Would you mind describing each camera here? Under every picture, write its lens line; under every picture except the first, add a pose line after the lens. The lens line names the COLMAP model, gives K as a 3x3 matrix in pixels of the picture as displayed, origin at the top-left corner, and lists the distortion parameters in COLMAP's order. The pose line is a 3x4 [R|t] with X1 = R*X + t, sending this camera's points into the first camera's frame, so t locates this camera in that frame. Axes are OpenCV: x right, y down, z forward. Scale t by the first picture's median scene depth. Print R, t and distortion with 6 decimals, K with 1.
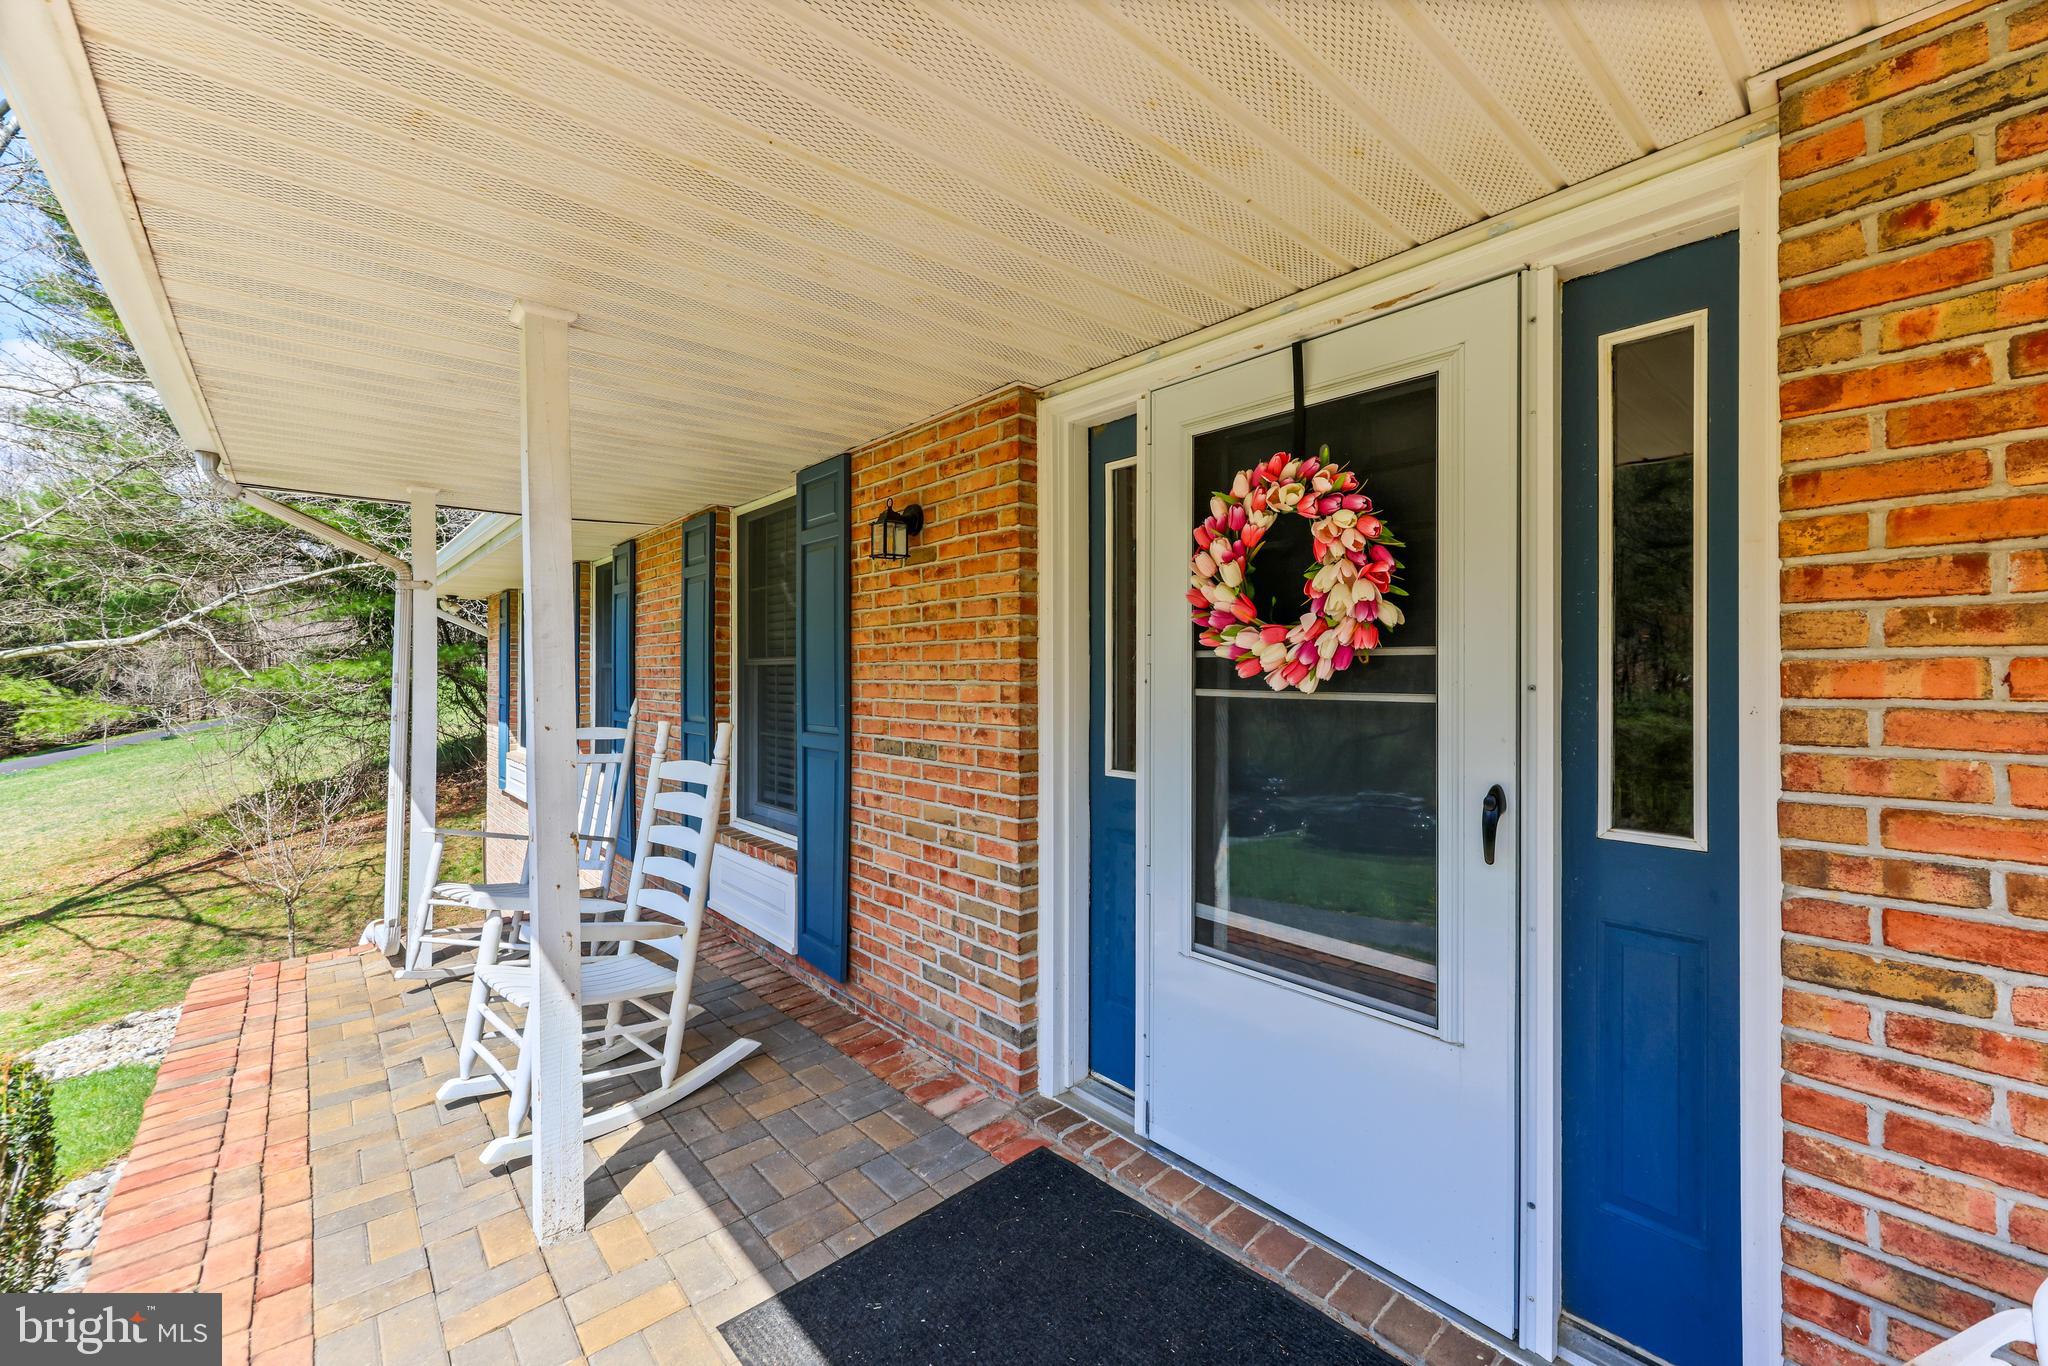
lens RADIAL K [[799.7, 0, 1026.7], [0, 799.7, 675.7], [0, 0, 1]] dist [0.001648, 0.000045]
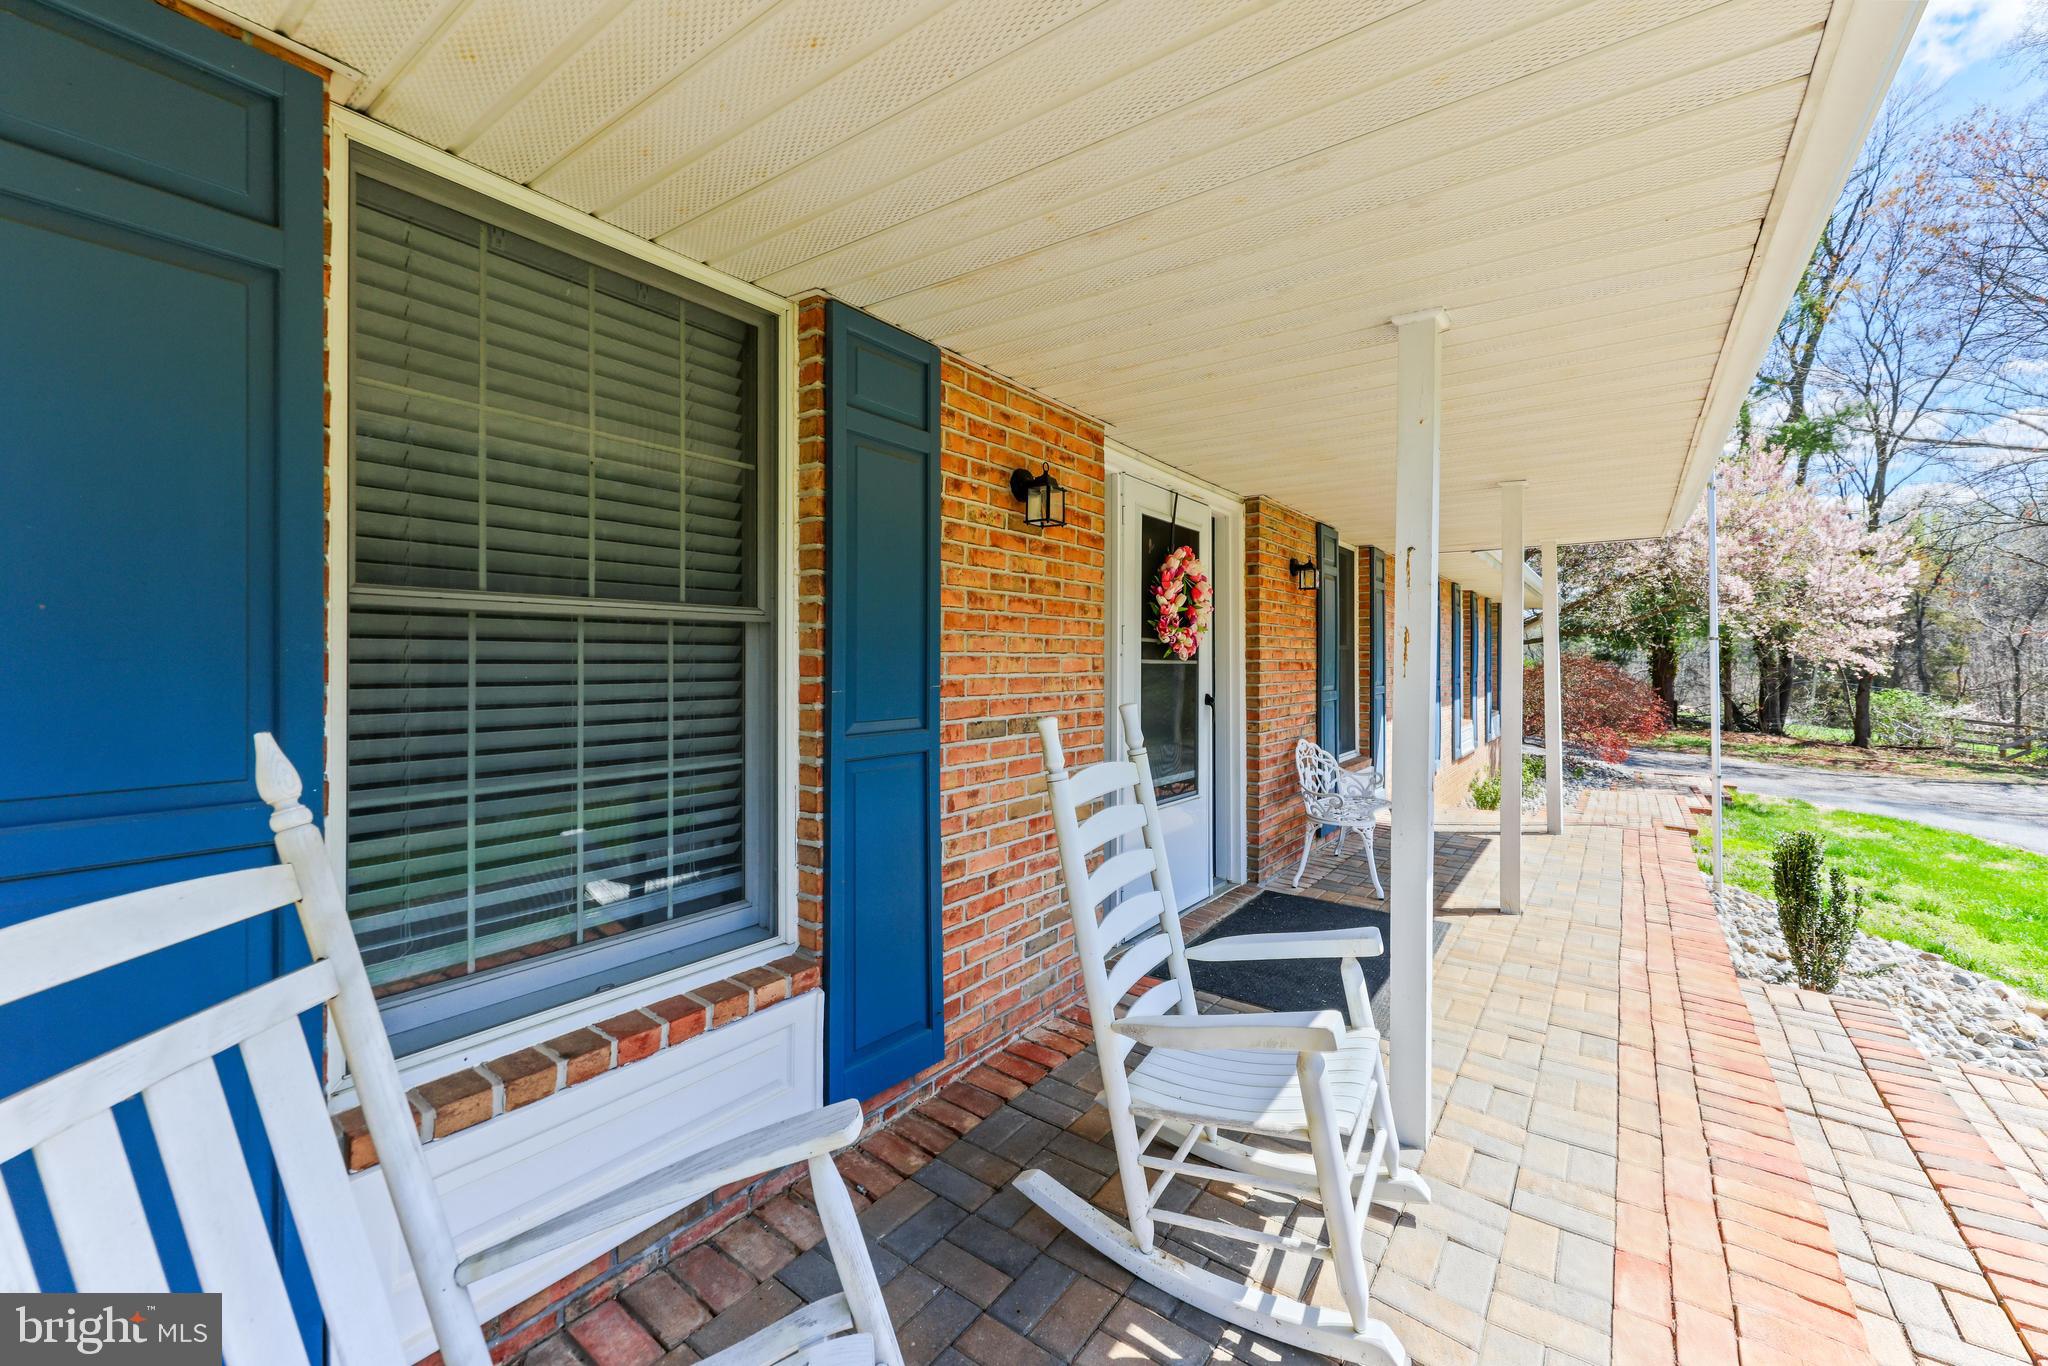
lens RADIAL K [[799.7, 0, 1024.7], [0, 799.7, 638.2], [0, 0, 1]] dist [0.001648, 0.000045]
pose [[-0.188205, 0.016266, 0.981995, -1.183314], [-0.013813, 0.999720, -0.019207, 0.006959], [-0.982033, -0.017180, -0.187927, 1.288201]]
